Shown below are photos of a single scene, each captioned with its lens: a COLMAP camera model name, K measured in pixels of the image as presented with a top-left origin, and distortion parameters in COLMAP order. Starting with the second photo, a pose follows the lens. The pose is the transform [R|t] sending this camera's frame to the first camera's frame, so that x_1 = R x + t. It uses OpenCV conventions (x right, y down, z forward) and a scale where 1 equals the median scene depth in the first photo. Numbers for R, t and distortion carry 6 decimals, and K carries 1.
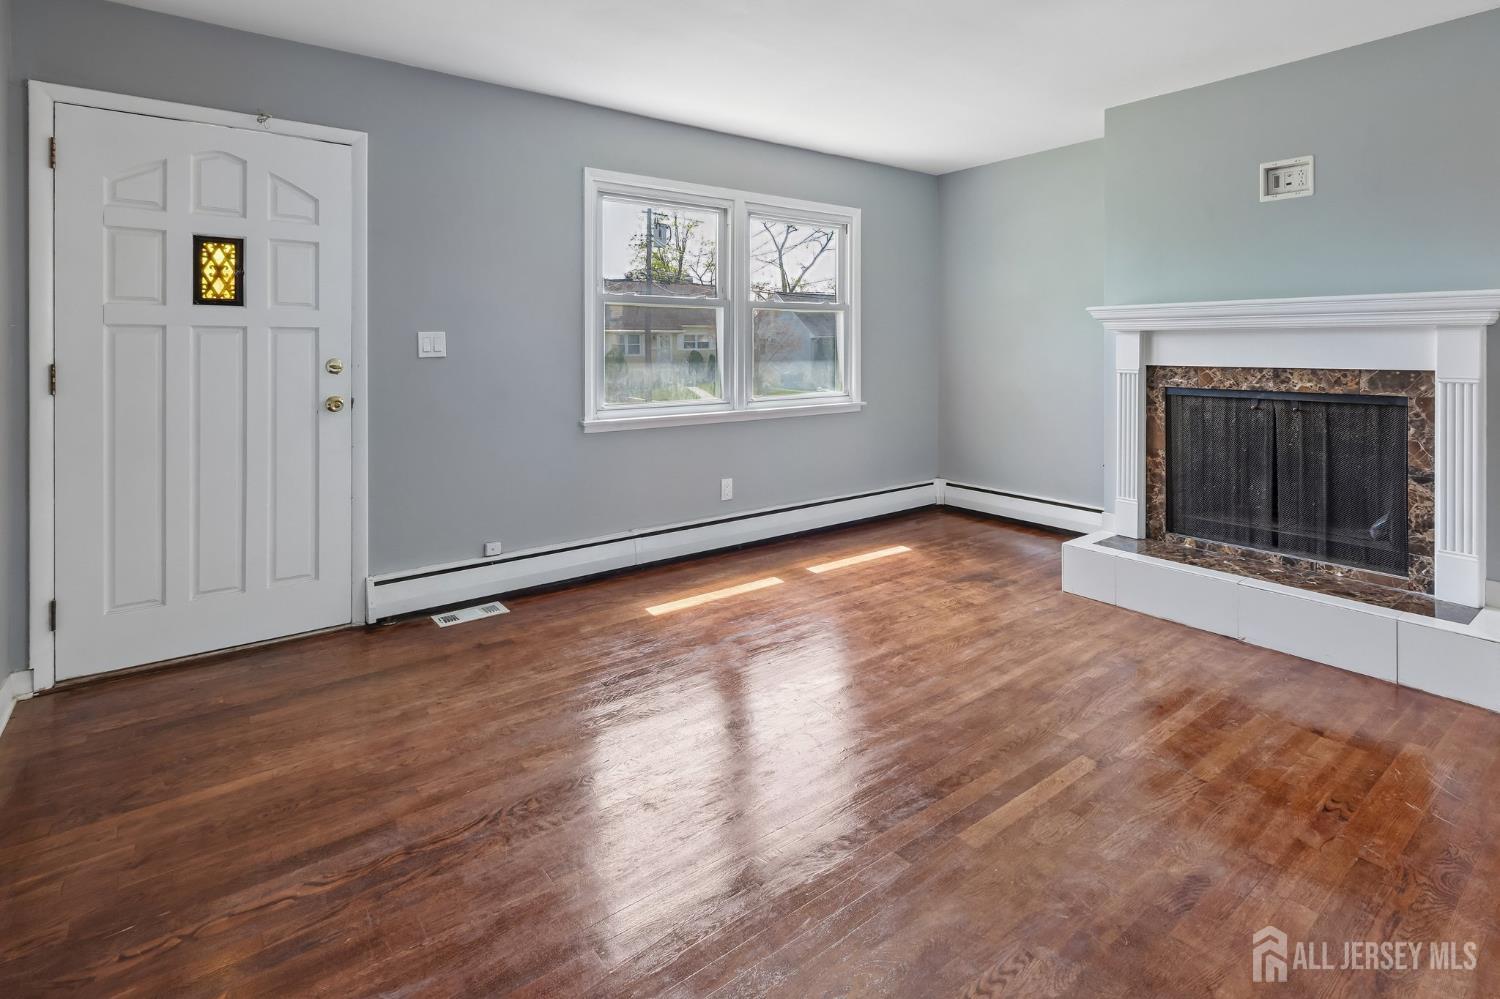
lens RADIAL K [[715.0, 0, 748.1], [0, 715.0, 357.6], [0, 0, 1]] dist [-0.006088, 0.001131]
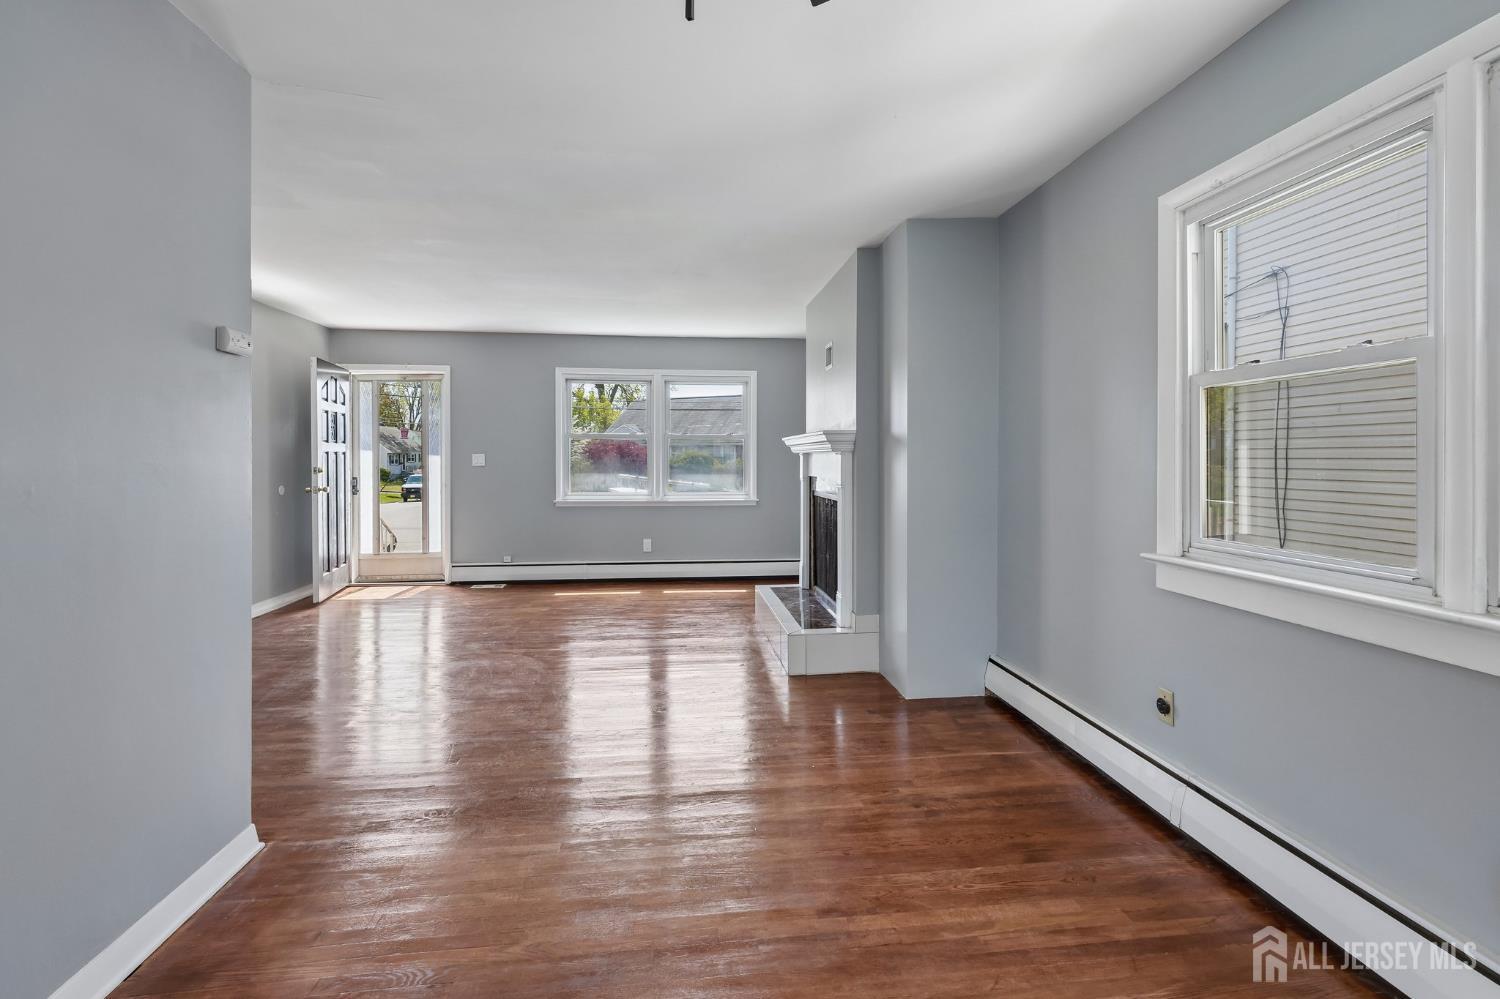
lens RADIAL K [[715.0, 0, 745.1], [0, 715.0, 466.7], [0, 0, 1]] dist [-0.006088, 0.001131]
pose [[0.840784, 0.007101, -0.541324, 1.276751], [-0.008511, 0.999964, -0.000102, -0.006999], [0.541303, 0.004693, 0.840814, -0.359285]]
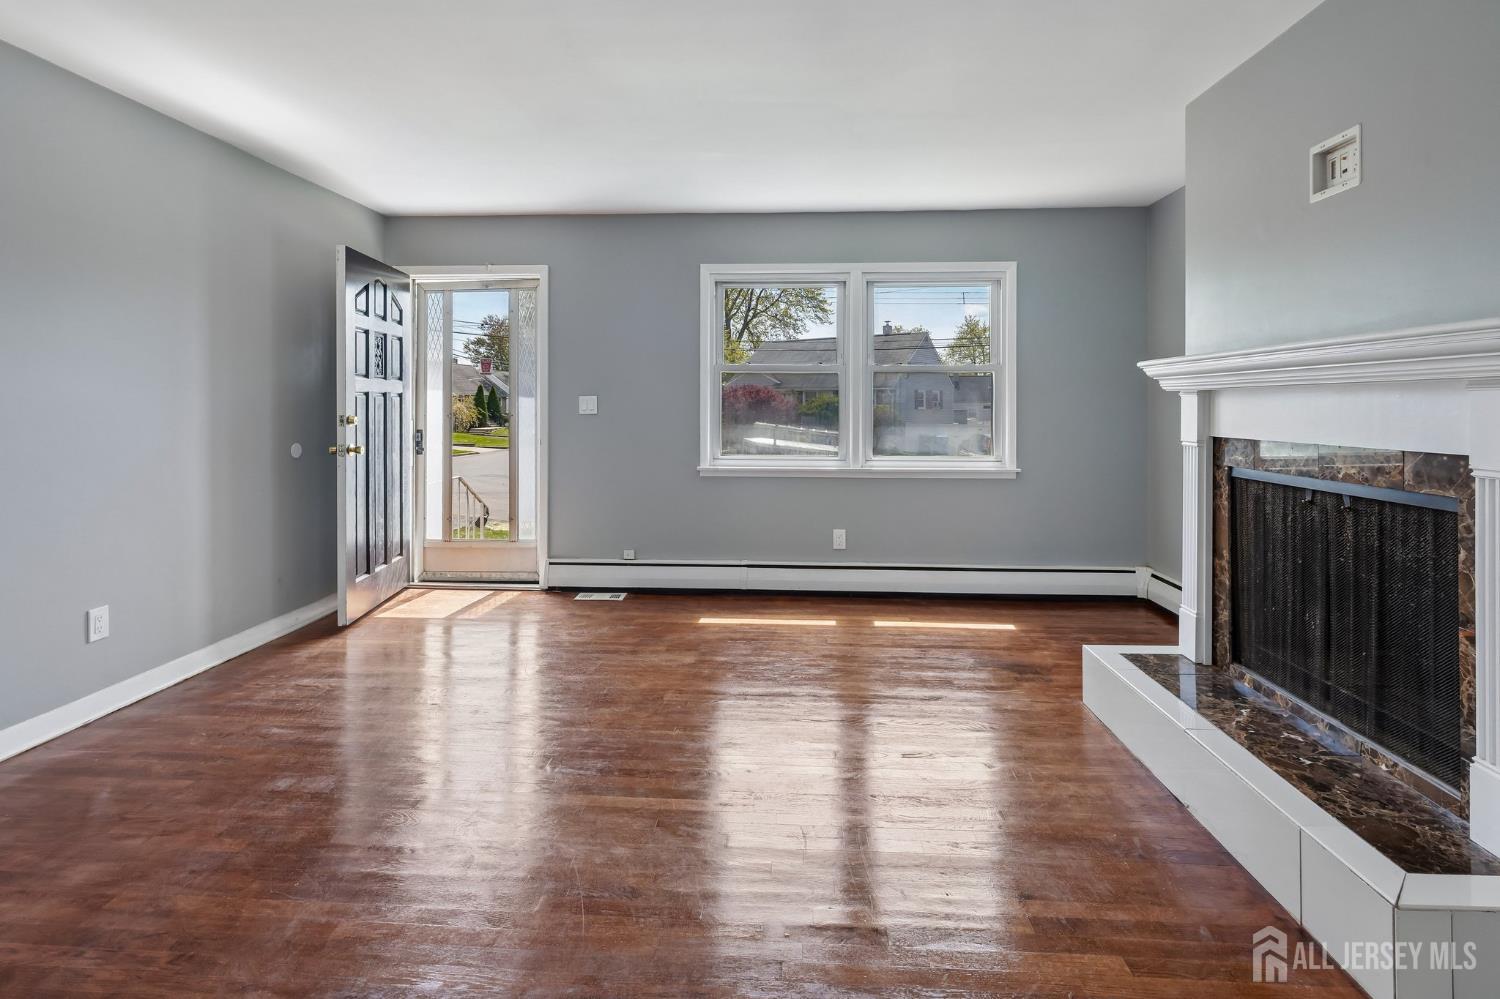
lens RADIAL K [[715.0, 0, 757.3], [0, 715.0, 417.1], [0, 0, 1]] dist [-0.006088, 0.001131]
pose [[0.751022, 0.013027, -0.660149, 0.697323], [-0.011487, 0.999912, 0.006663, -0.009178], [0.660177, 0.002579, 0.751106, 0.116089]]
